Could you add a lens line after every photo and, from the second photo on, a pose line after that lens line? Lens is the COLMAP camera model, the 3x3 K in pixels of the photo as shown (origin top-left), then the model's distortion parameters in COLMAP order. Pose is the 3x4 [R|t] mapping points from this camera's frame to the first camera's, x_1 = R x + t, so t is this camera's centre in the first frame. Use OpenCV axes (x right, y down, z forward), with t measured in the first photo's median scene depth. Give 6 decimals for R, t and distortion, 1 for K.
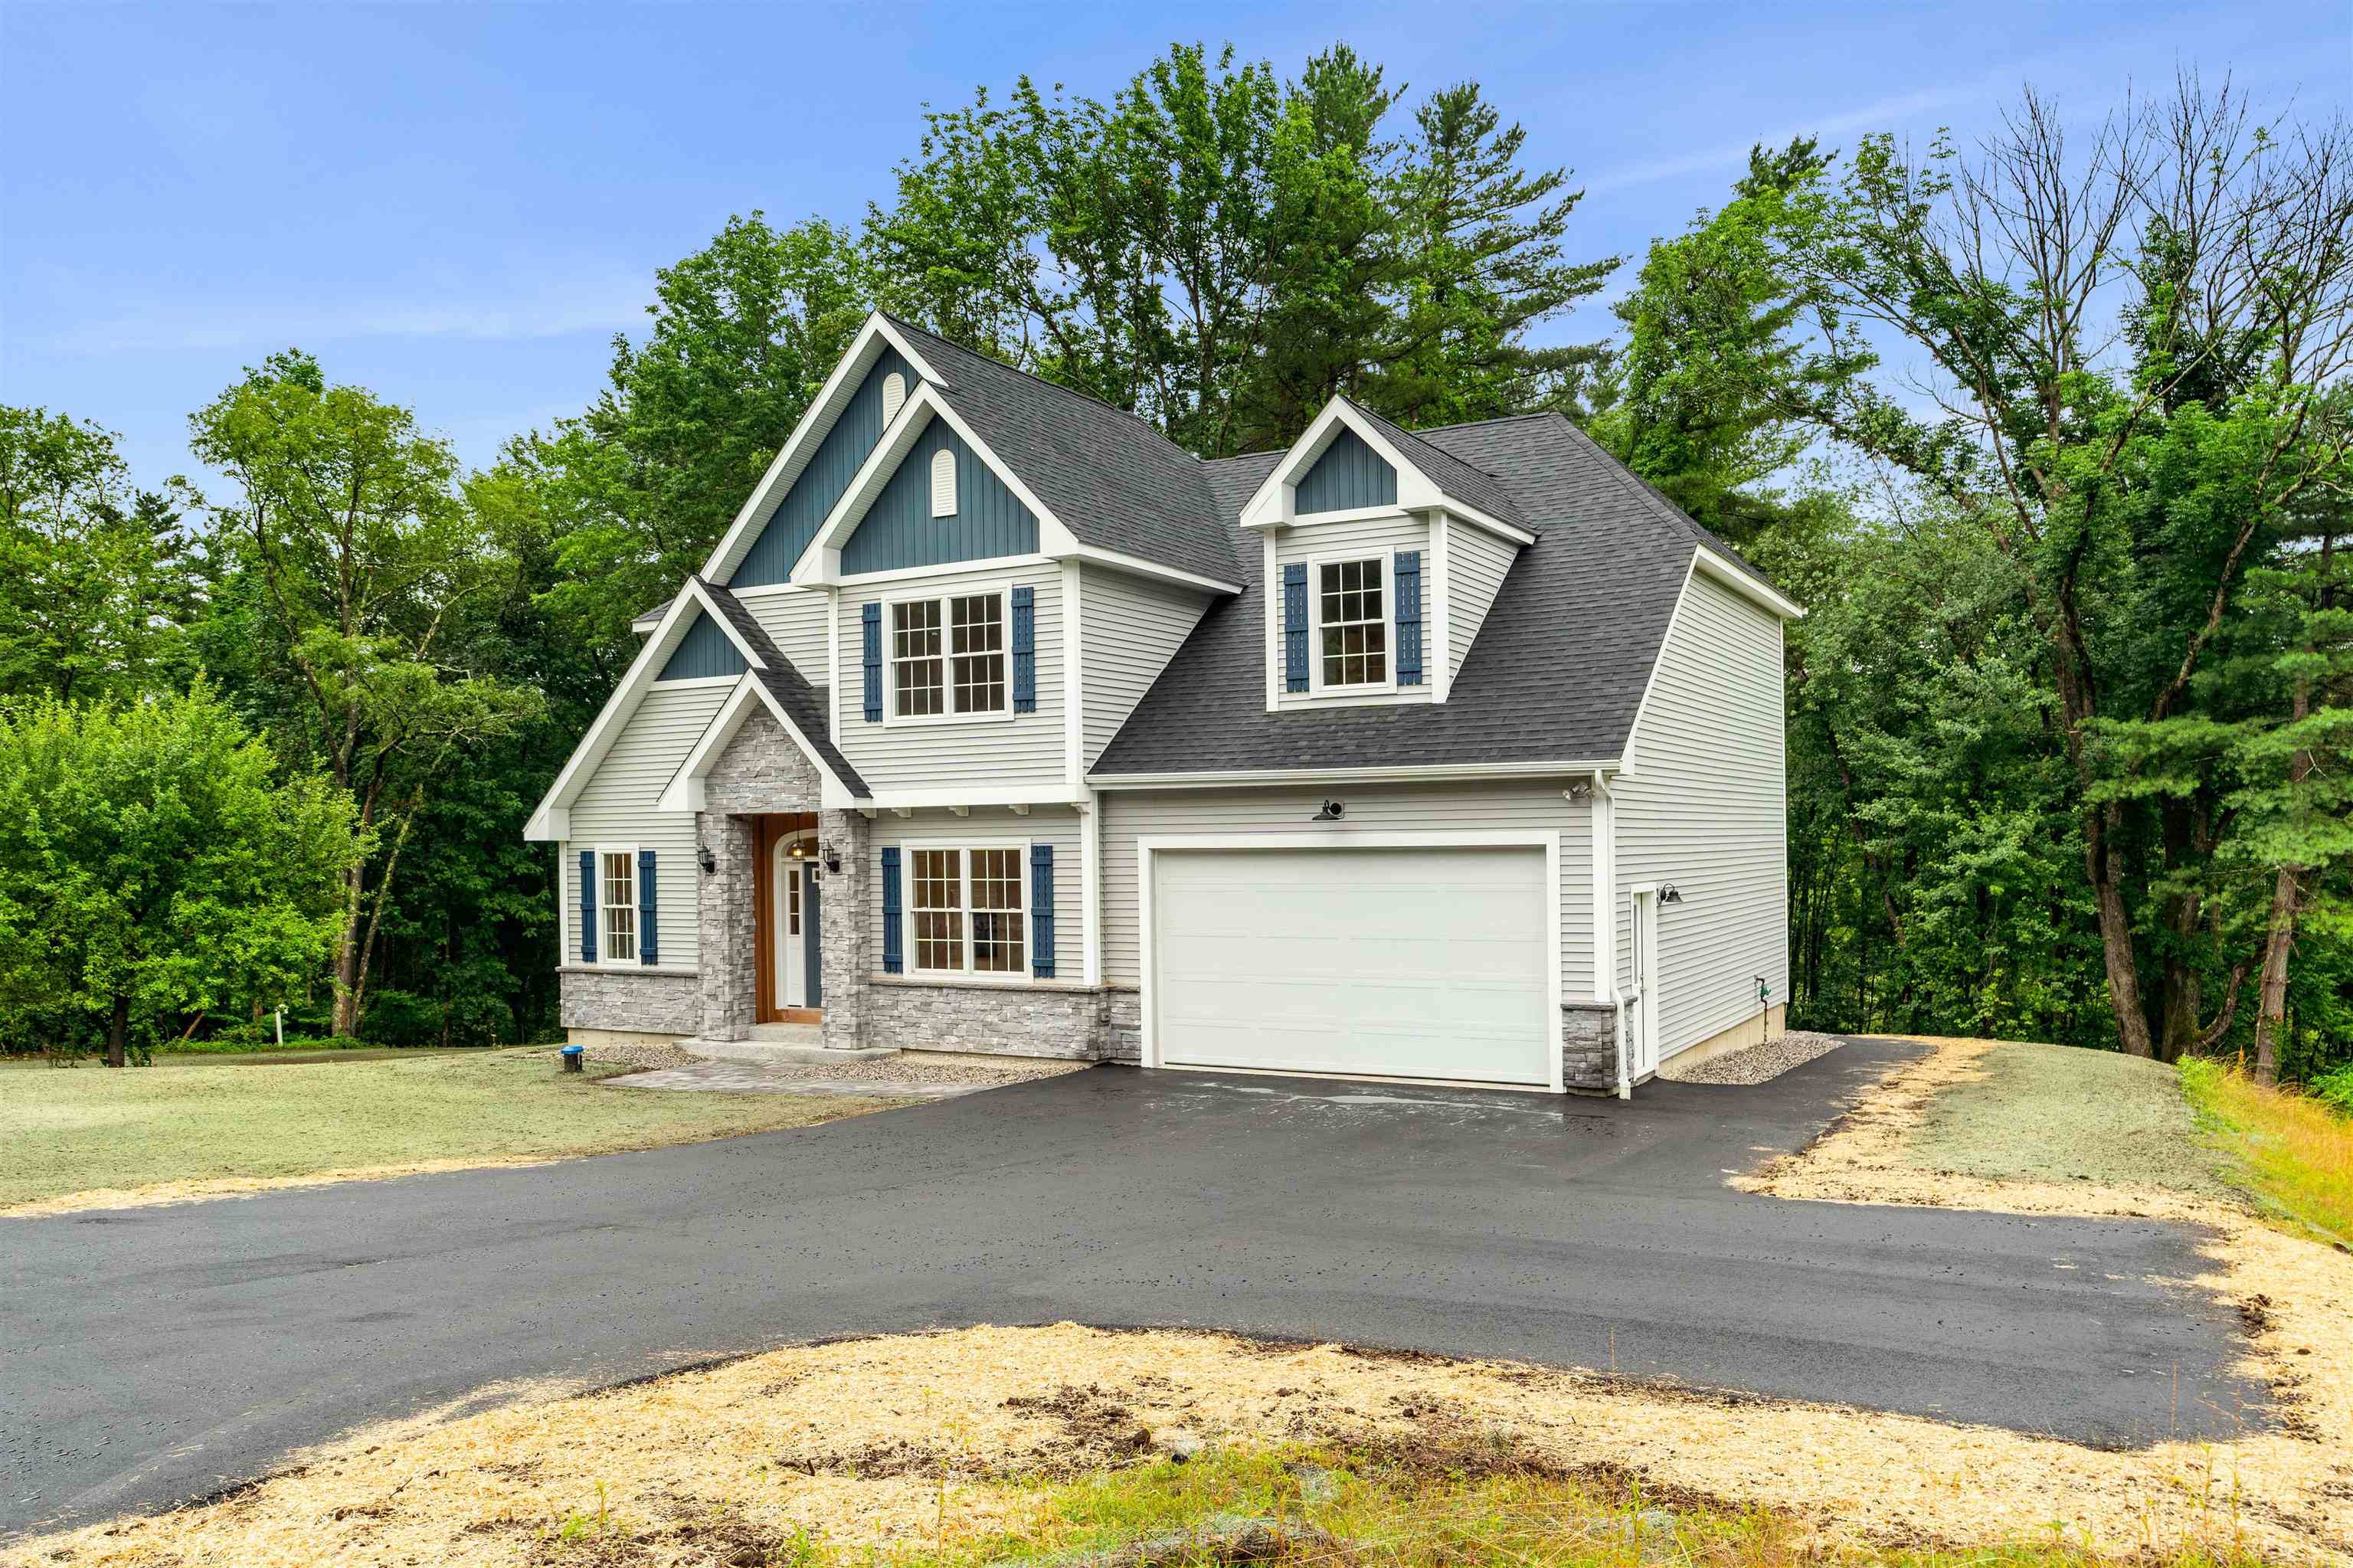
lens RADIAL K [[1719.1, 0, 1174.6], [0, 1719.1, 851.5], [0, 0, 1]] dist [-0.002121, 0.000190]
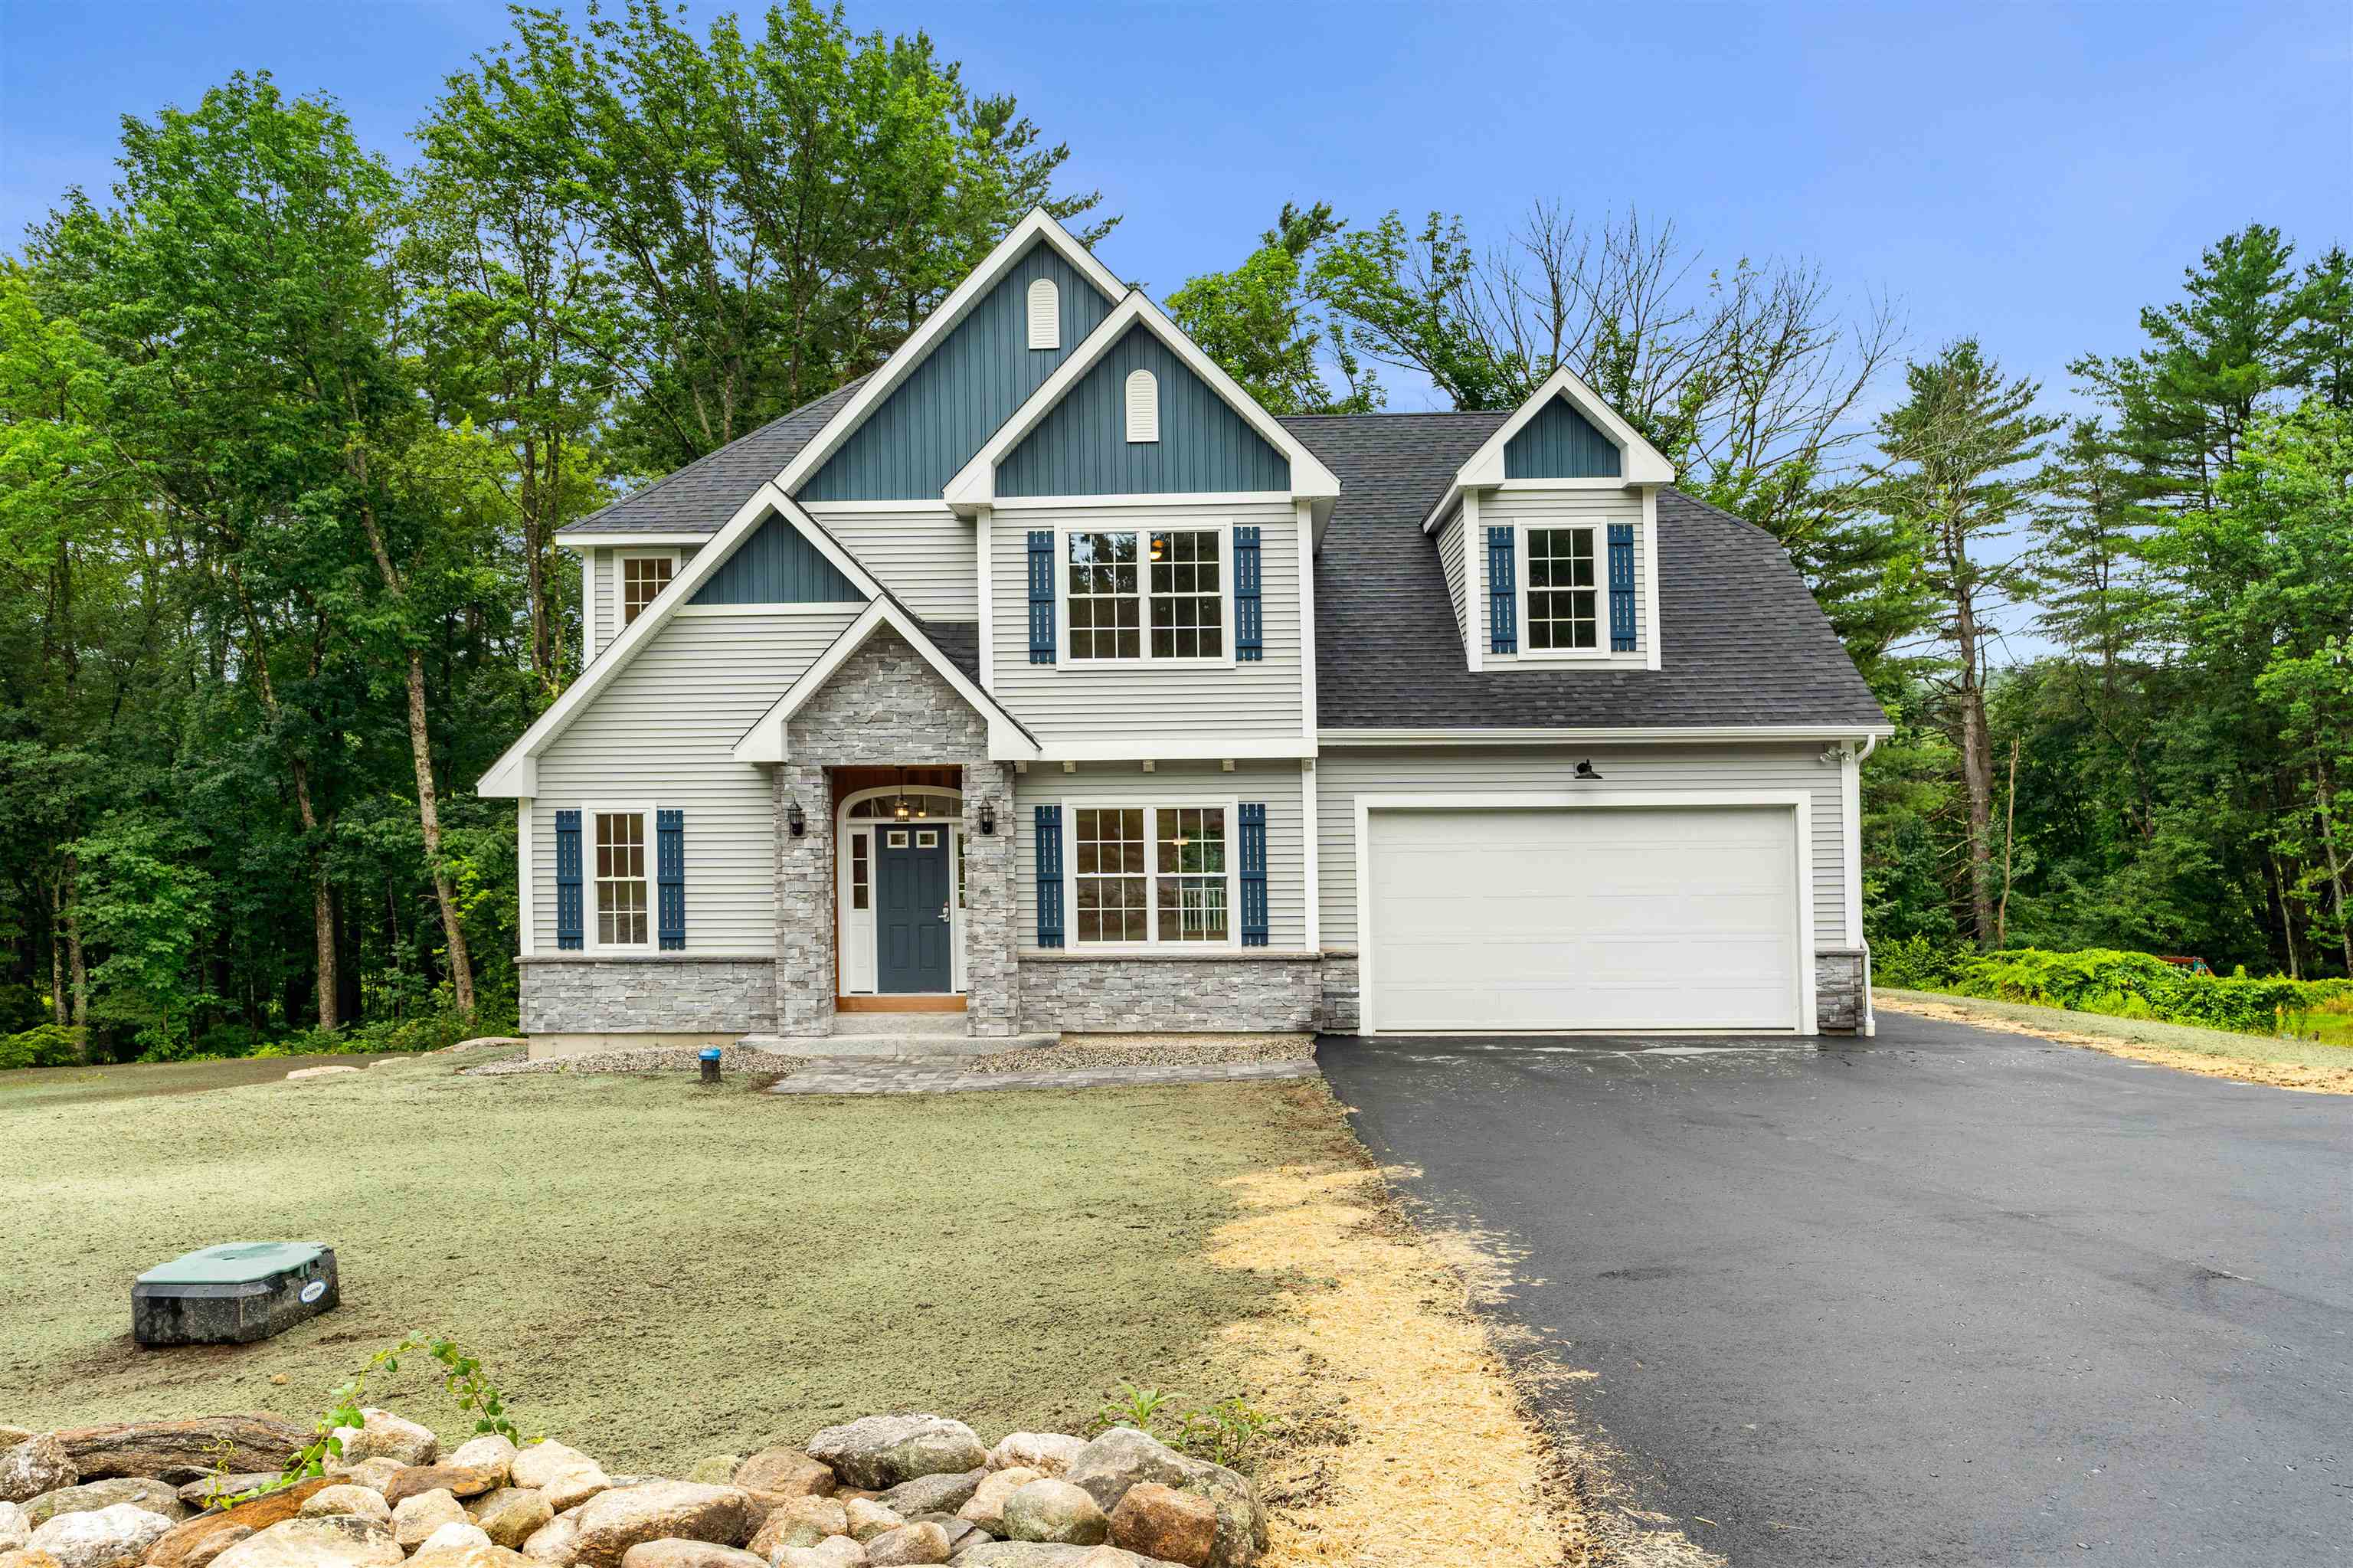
lens RADIAL K [[1610.1, 0, 1176.5], [0, 1610.1, 784.0], [0, 0, 1]] dist [-0.000887, -0.000882]
pose [[0.890872, 0.013574, 0.454051, -0.503993], [0.000227, 0.999540, -0.030327, 0.012063], [-0.454253, 0.027120, 0.890460, 0.236927]]
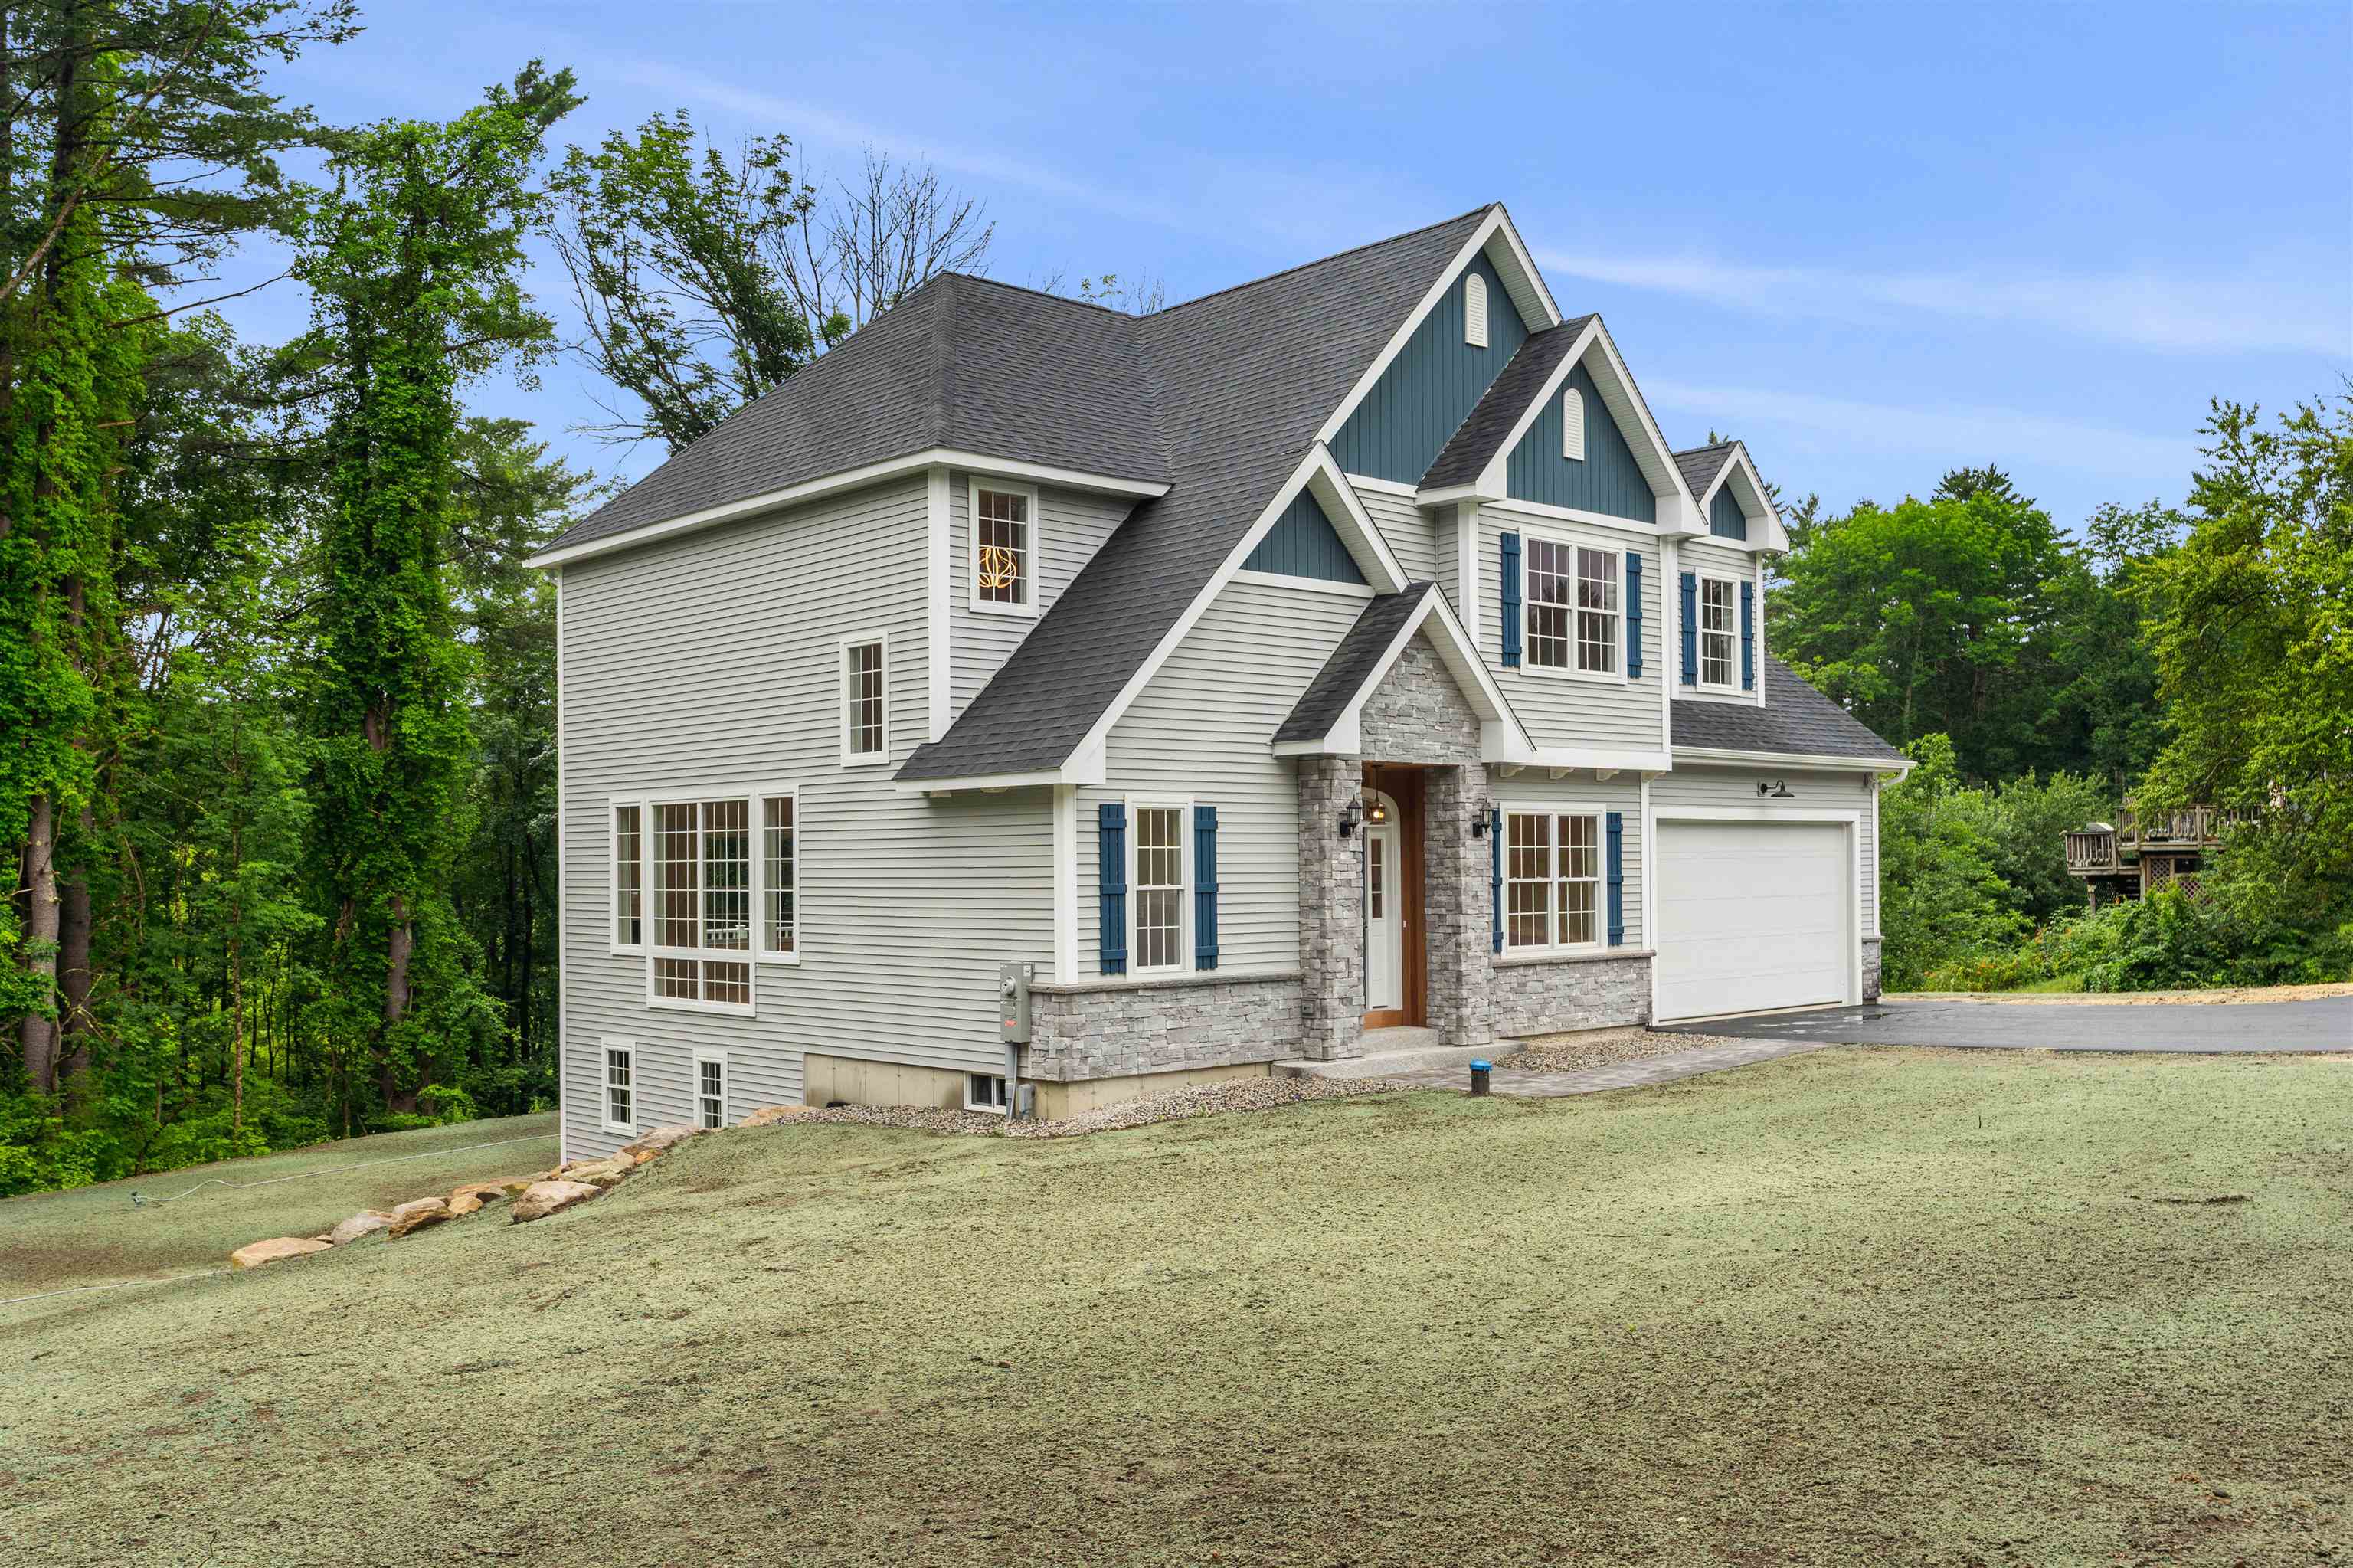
lens RADIAL K [[1959.4, 0, 1183.4], [0, 1959.4, 821.4], [0, 0, 1]] dist [0.010808, 0.003729]
pose [[0.317402, 0.025918, 0.947937, -1.213358], [0.004043, 0.999580, -0.028684, 0.032764], [-0.948283, 0.012937, 0.317164, 0.865496]]
